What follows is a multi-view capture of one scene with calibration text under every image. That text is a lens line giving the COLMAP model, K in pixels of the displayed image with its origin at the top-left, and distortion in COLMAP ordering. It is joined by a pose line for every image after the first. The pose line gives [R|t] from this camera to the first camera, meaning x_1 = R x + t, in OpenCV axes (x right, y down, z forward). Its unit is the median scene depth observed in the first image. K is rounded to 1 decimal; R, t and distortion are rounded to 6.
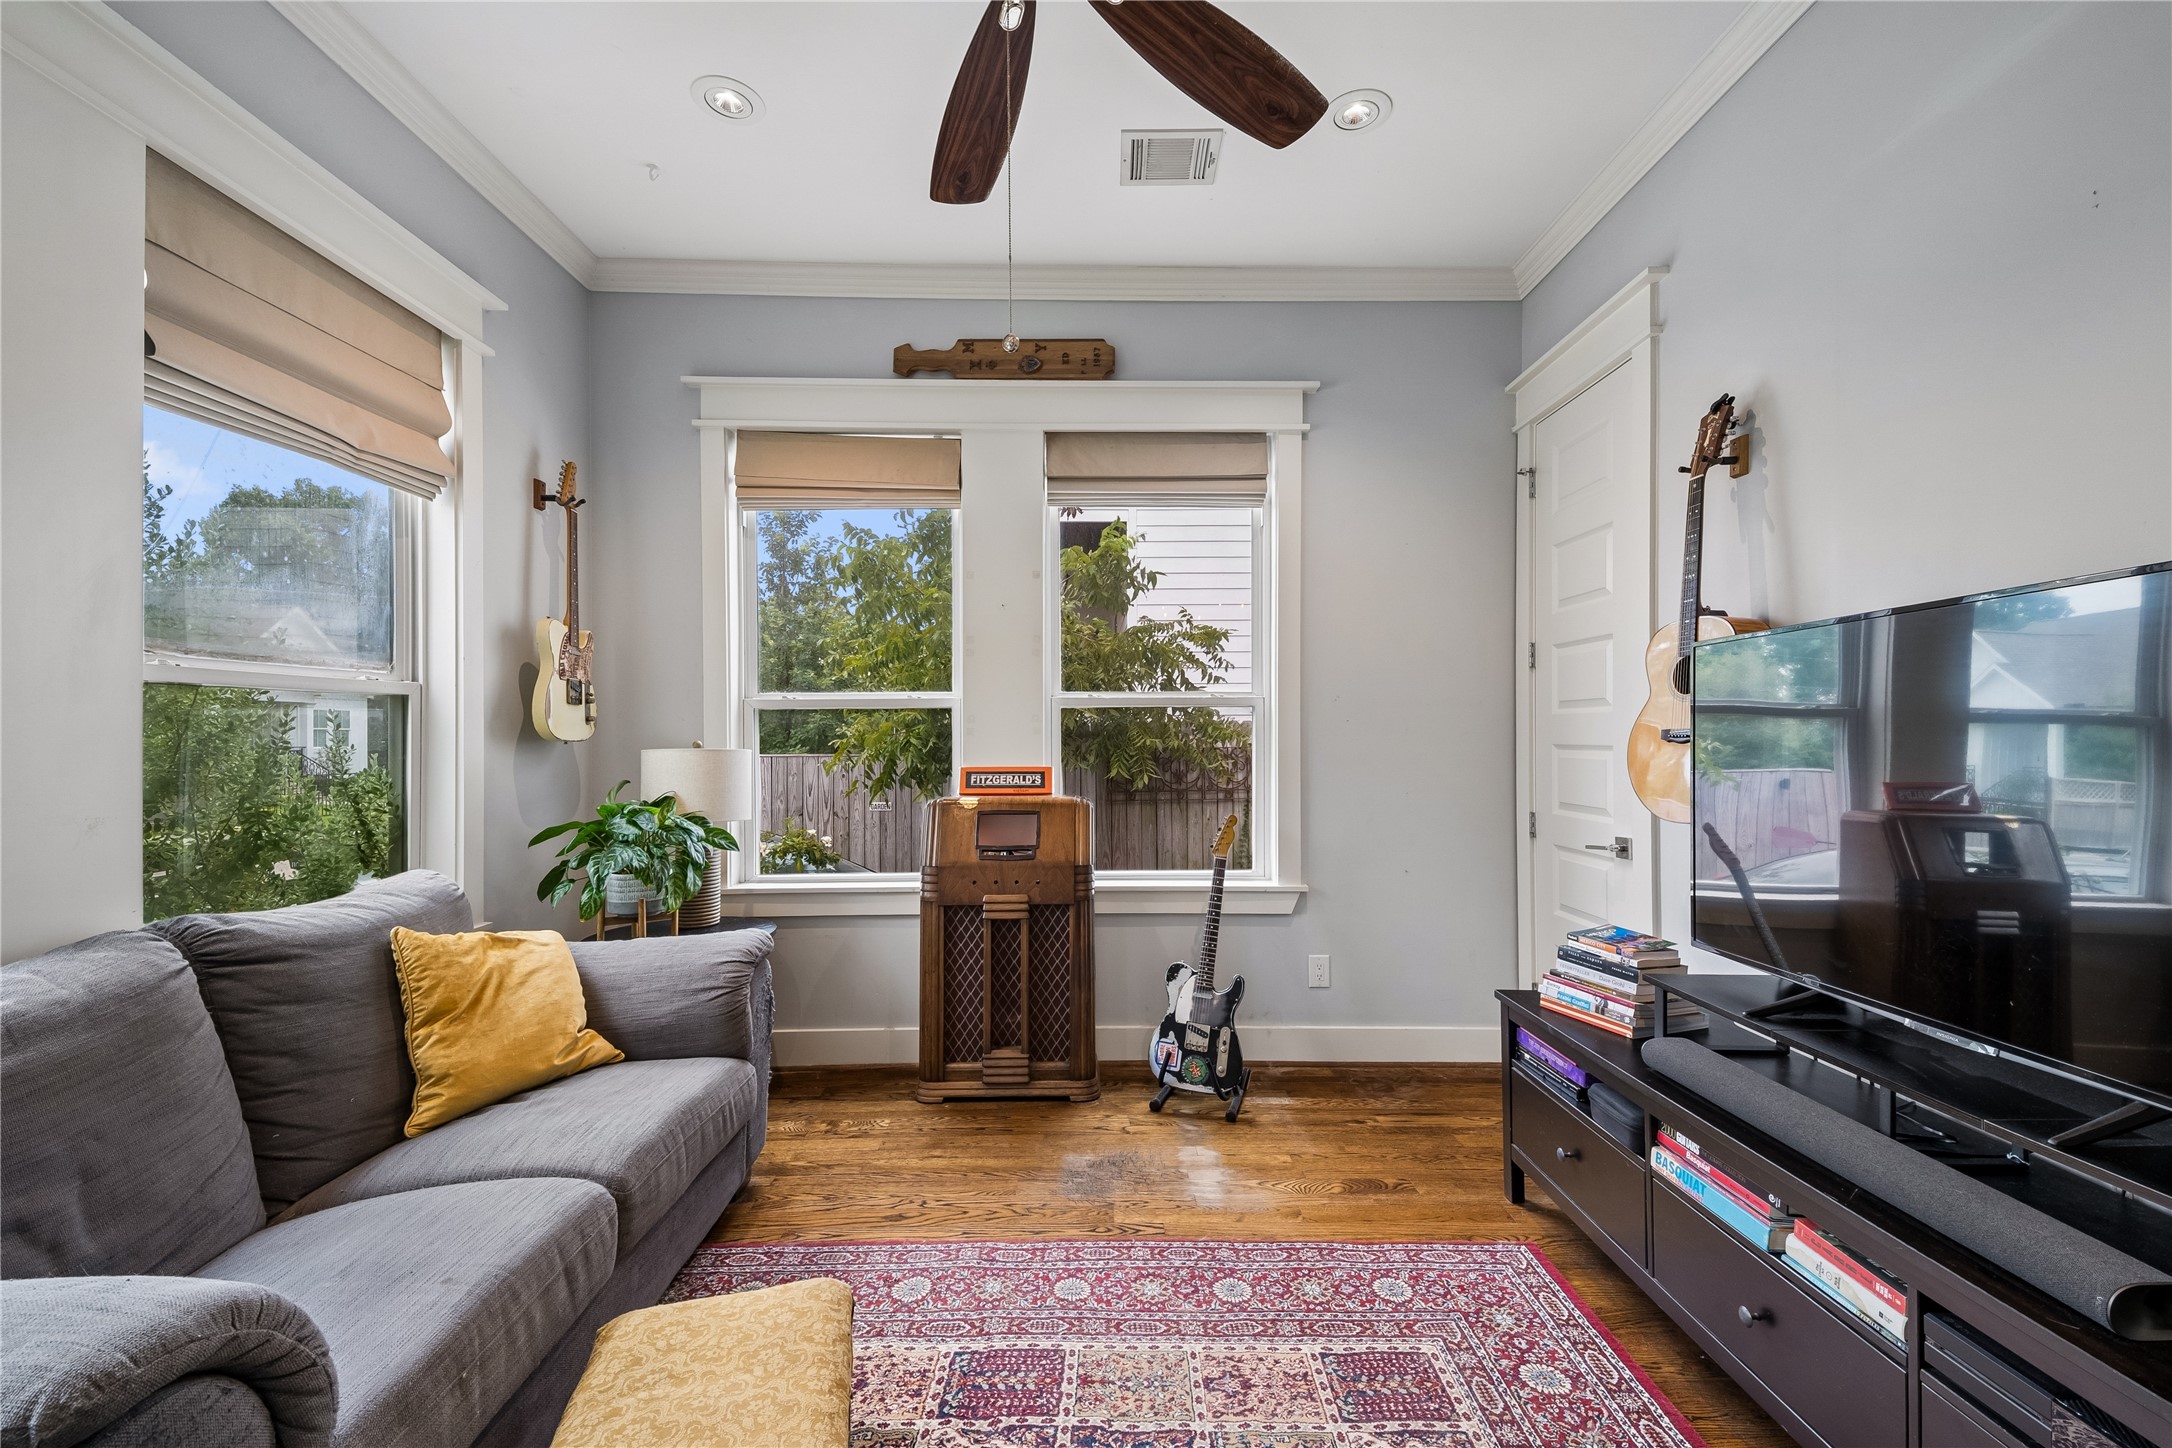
lens RADIAL K [[874.5, 0, 1086.0], [0, 874.5, 724.0], [0, 0, 1]] dist [0.044813, -0.018142]
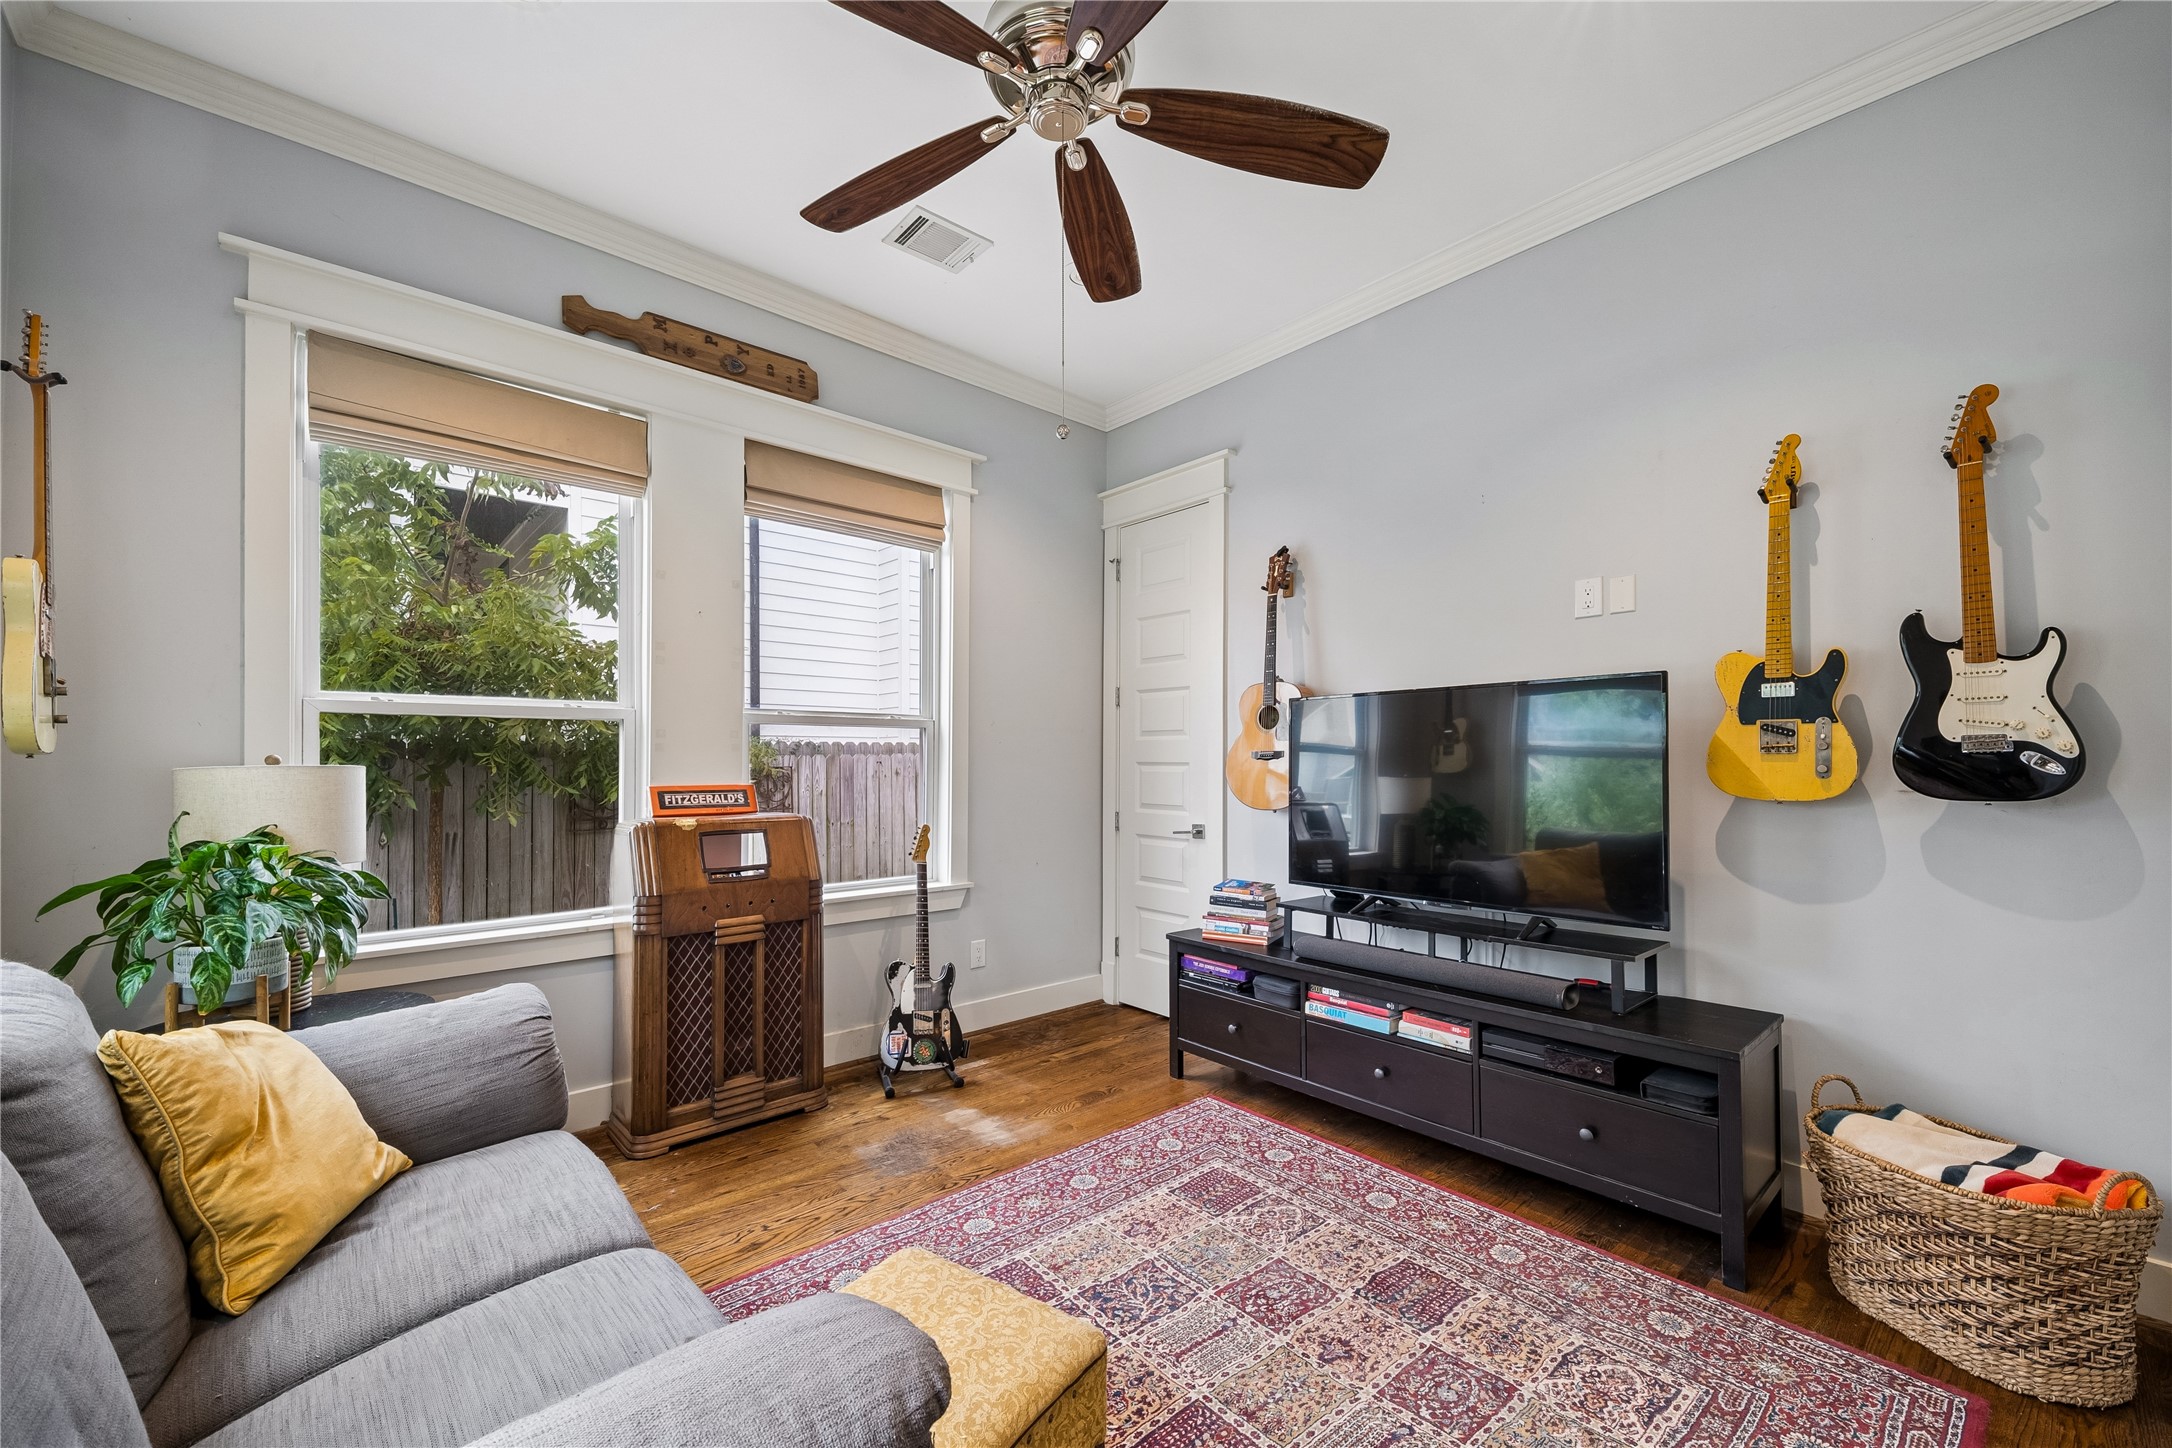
lens RADIAL K [[866.7, 0, 1085.5], [0, 866.7, 748.9], [0, 0, 1]] dist [0.042223, -0.020590]
pose [[0.754059, 0.012571, 0.656687, -0.446280], [-0.012937, 0.999907, -0.004287, 0.009483], [-0.656679, -0.005263, 0.754151, 0.029927]]
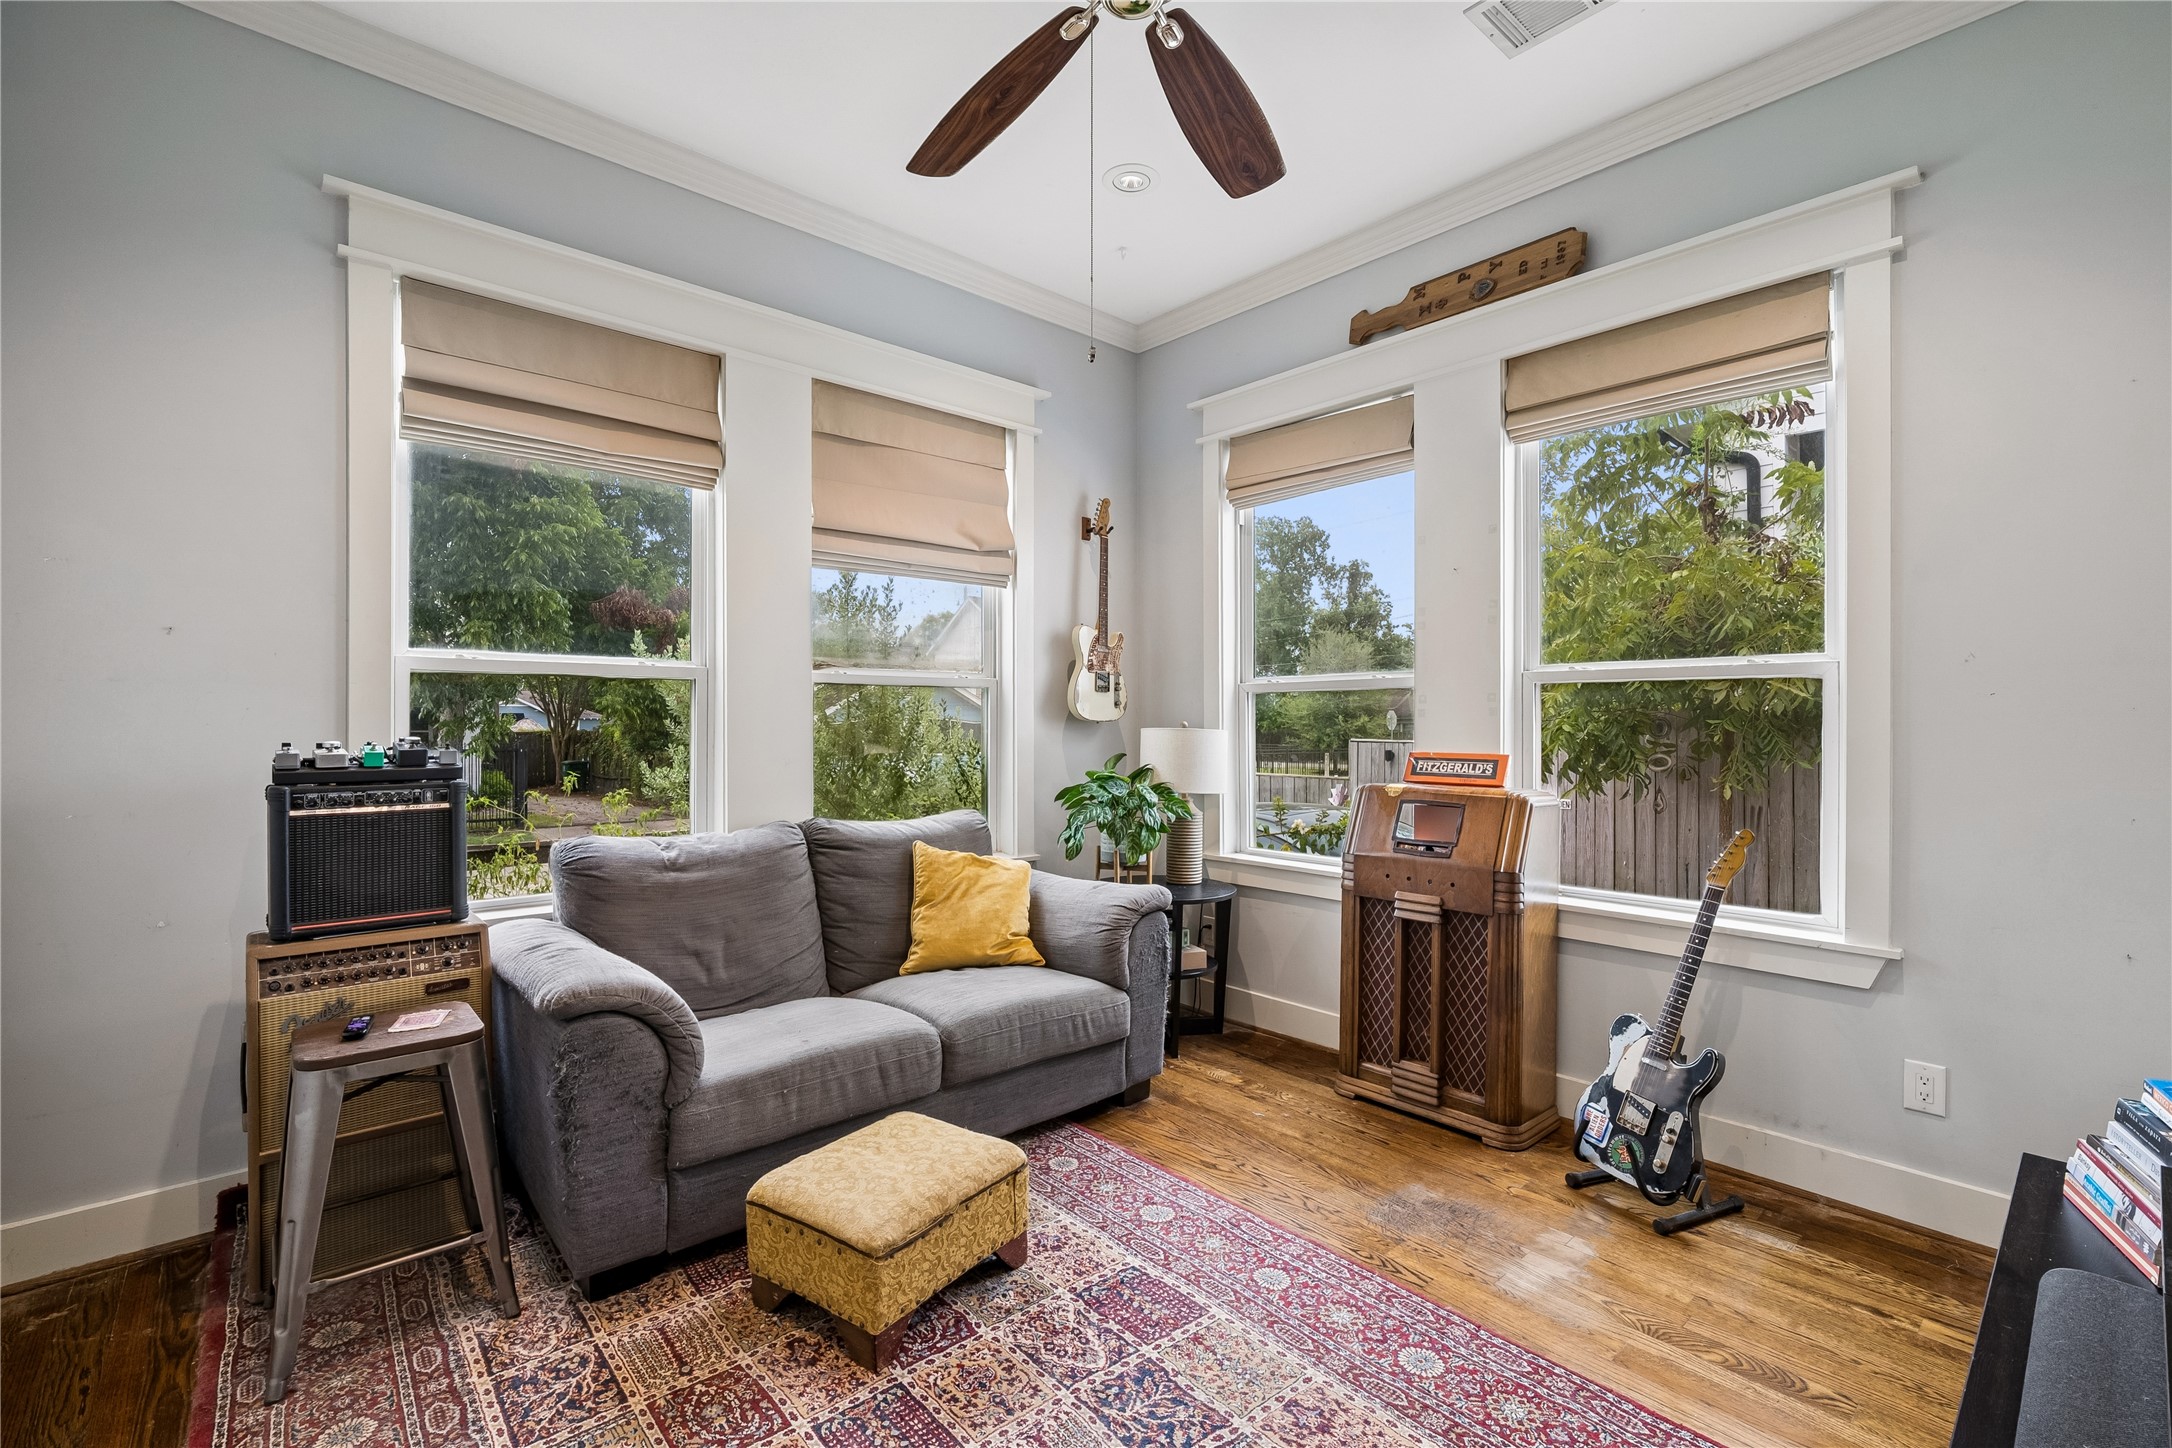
lens RADIAL K [[934.4, 0, 1084.4], [0, 934.4, 716.1], [0, 0, 1]] dist [-0.011456, 0.000320]
pose [[0.660725, -0.000318, -0.750628, 0.410431], [0.004167, 0.999986, 0.003245, 0.008007], [0.750617, -0.005272, 0.660717, 0.112843]]
